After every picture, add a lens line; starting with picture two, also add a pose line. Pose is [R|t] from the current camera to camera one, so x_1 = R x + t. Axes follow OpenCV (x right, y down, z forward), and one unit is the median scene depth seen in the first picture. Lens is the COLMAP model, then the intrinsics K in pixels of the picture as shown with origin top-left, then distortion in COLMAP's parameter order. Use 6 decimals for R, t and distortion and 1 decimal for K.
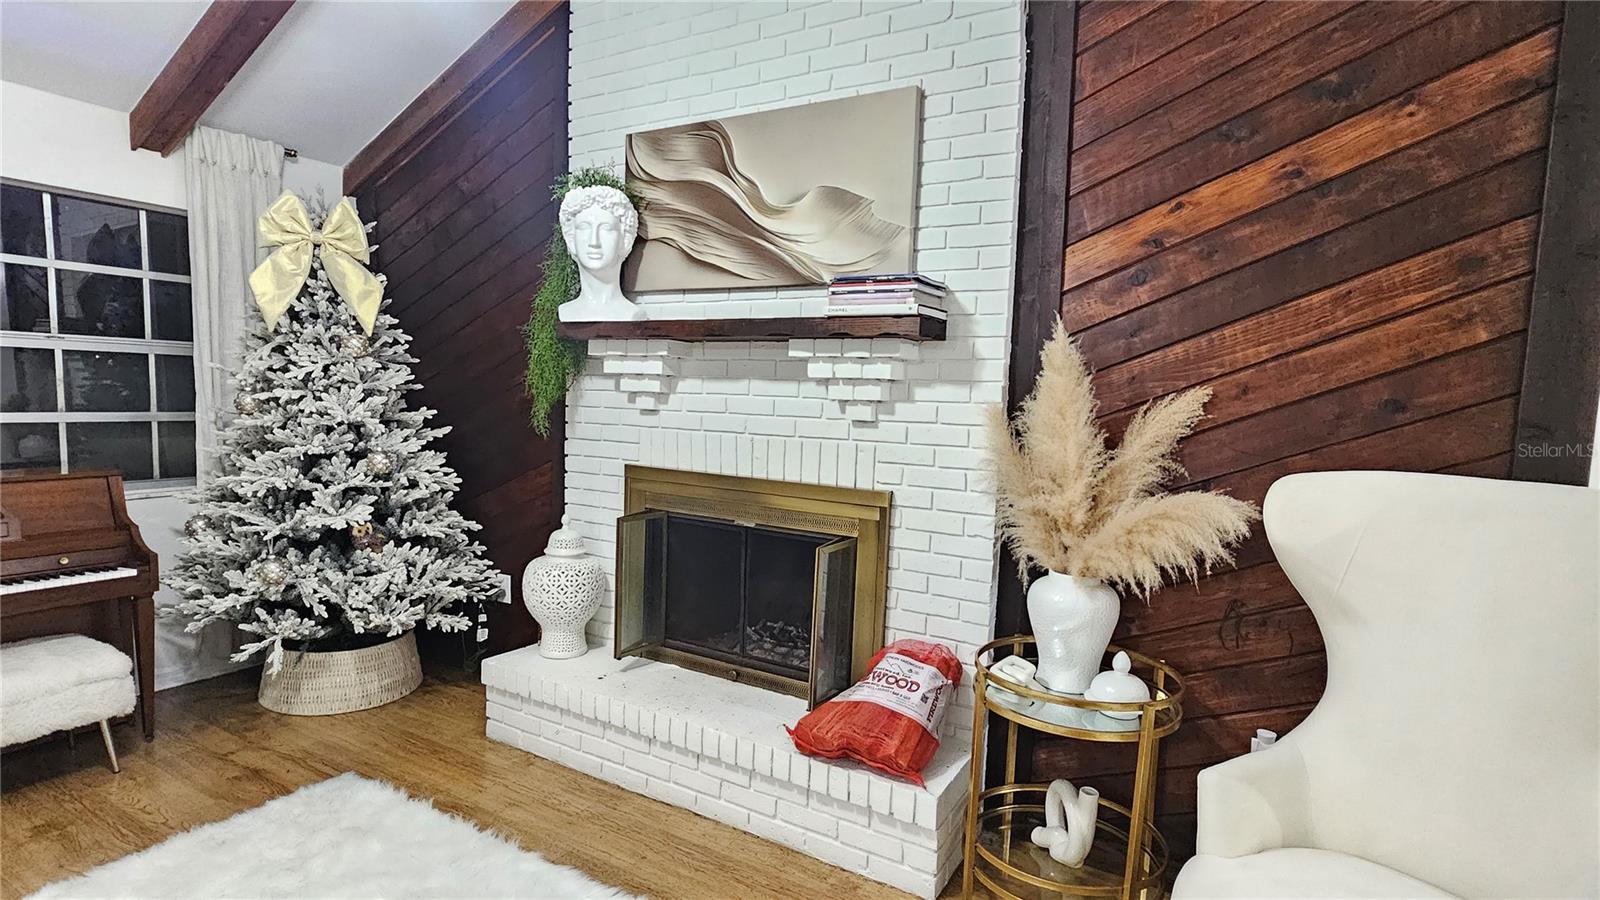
lens RADIAL K [[804.8, 0, 797.0], [0, 804.8, 457.3], [0, 0, 1]] dist [0.000606, -0.000387]
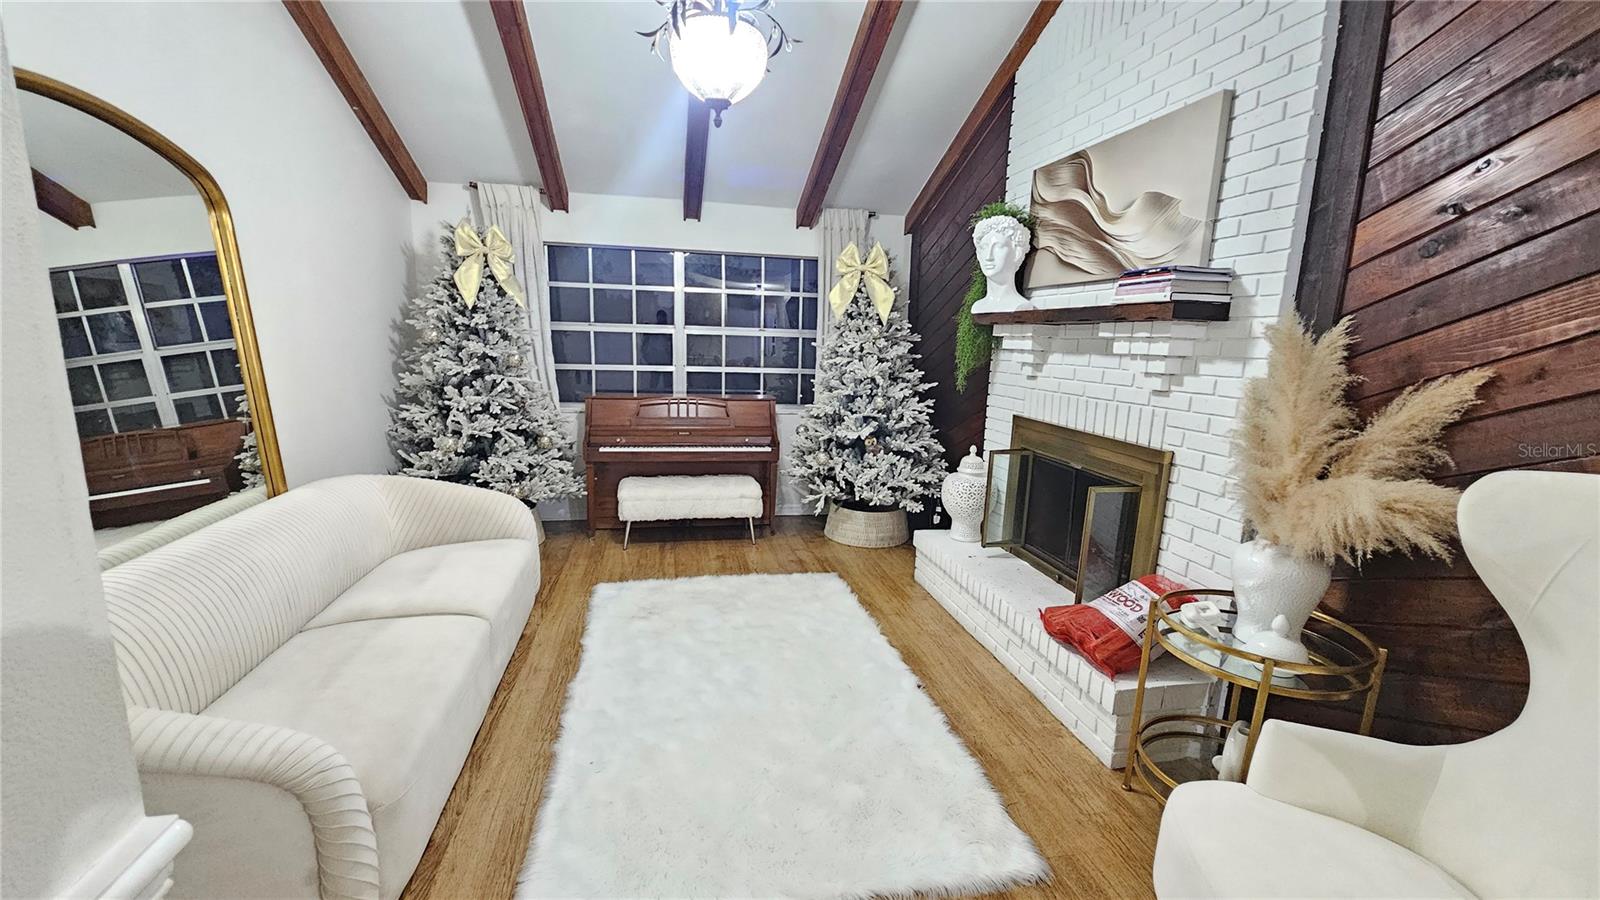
lens RADIAL K [[656.1, 0, 796.5], [0, 656.1, 457.4], [0, 0, 1]] dist [0.000291, -0.000360]
pose [[0.668890, 0.123348, -0.733056, 0.407816], [-0.072485, 0.992260, 0.100823, -0.005529], [0.739819, -0.014305, 0.672654, -0.045159]]
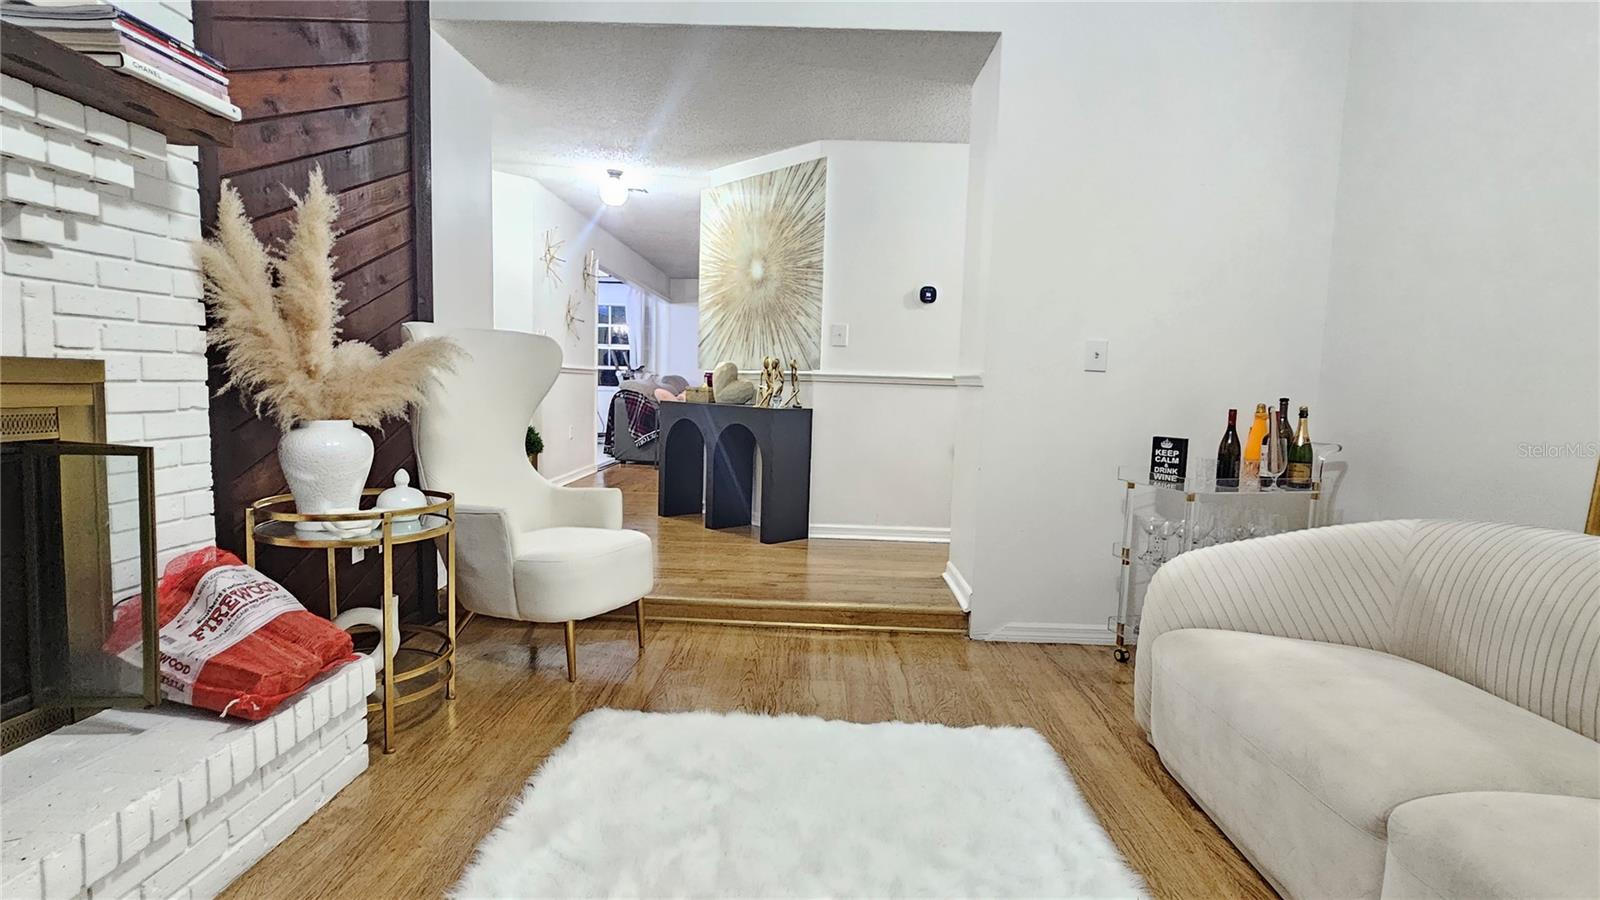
lens RADIAL K [[804.8, 0, 797.0], [0, 804.8, 457.3], [0, 0, 1]] dist [0.000606, -0.000387]
pose [[-0.483315, -0.131558, 0.865505, -0.665250], [0.027756, 0.985844, 0.165349, 0.025417], [-0.875007, 0.103939, -0.472821, 0.731587]]
